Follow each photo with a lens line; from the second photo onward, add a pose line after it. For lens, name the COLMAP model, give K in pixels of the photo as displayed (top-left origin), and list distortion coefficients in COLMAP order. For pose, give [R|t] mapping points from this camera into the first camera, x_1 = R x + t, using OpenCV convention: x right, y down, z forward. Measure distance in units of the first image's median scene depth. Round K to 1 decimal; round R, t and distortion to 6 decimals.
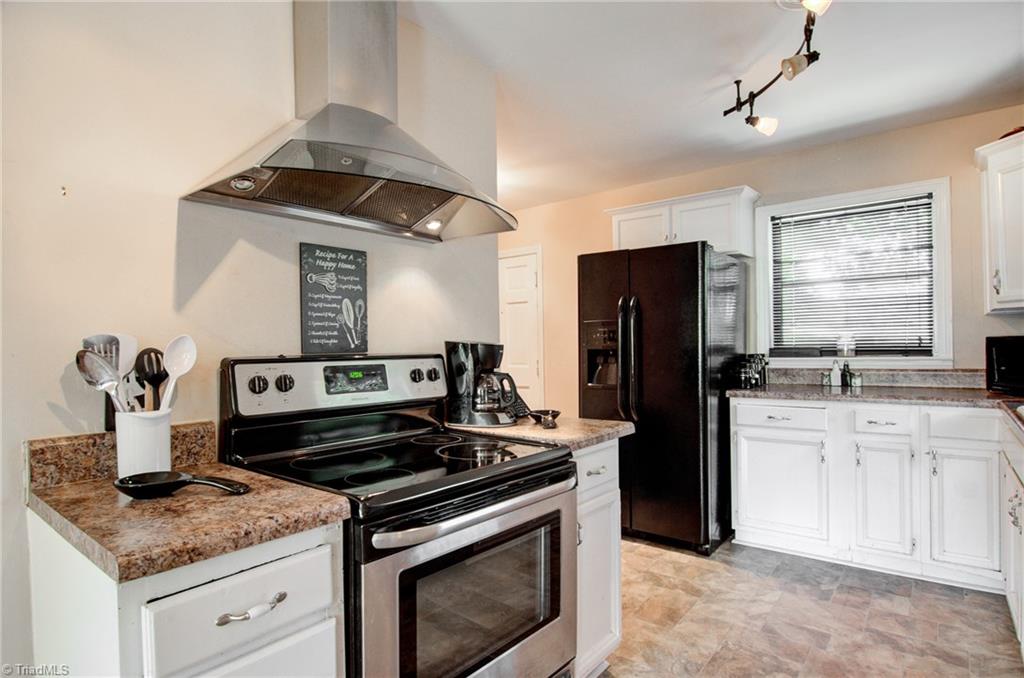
lens RADIAL K [[559.0, 0, 506.8], [0, 559.0, 345.0], [0, 0, 1]] dist [-0.012022, -0.006887]
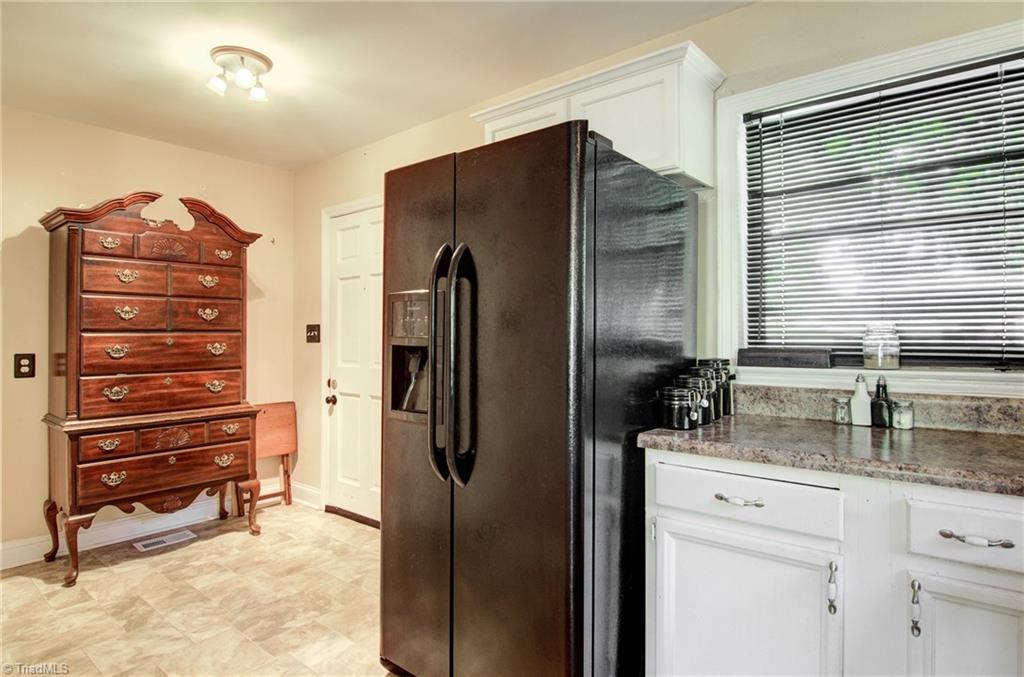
lens RADIAL K [[559.0, 0, 517.9], [0, 559.0, 328.1], [0, 0, 1]] dist [-0.012022, -0.006887]
pose [[0.999803, 0.017808, -0.008819, 0.314064], [-0.017981, 0.999640, -0.019938, -0.000190], [0.008461, 0.020092, 0.999762, 0.544852]]
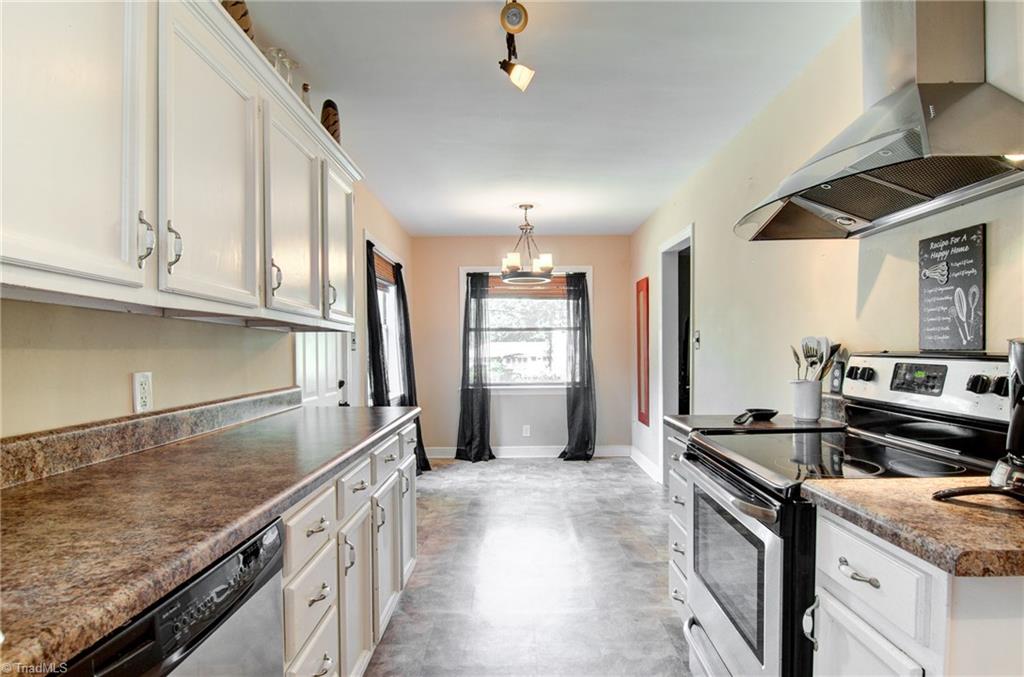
lens RADIAL K [[559.0, 0, 515.7], [0, 559.0, 361.6], [0, 0, 1]] dist [-0.012022, -0.006887]
pose [[-0.778657, 0.039516, -0.626205, 0.496858], [0.023968, 0.999160, 0.033247, -0.008522], [0.626992, 0.010879, -0.778950, 0.778945]]
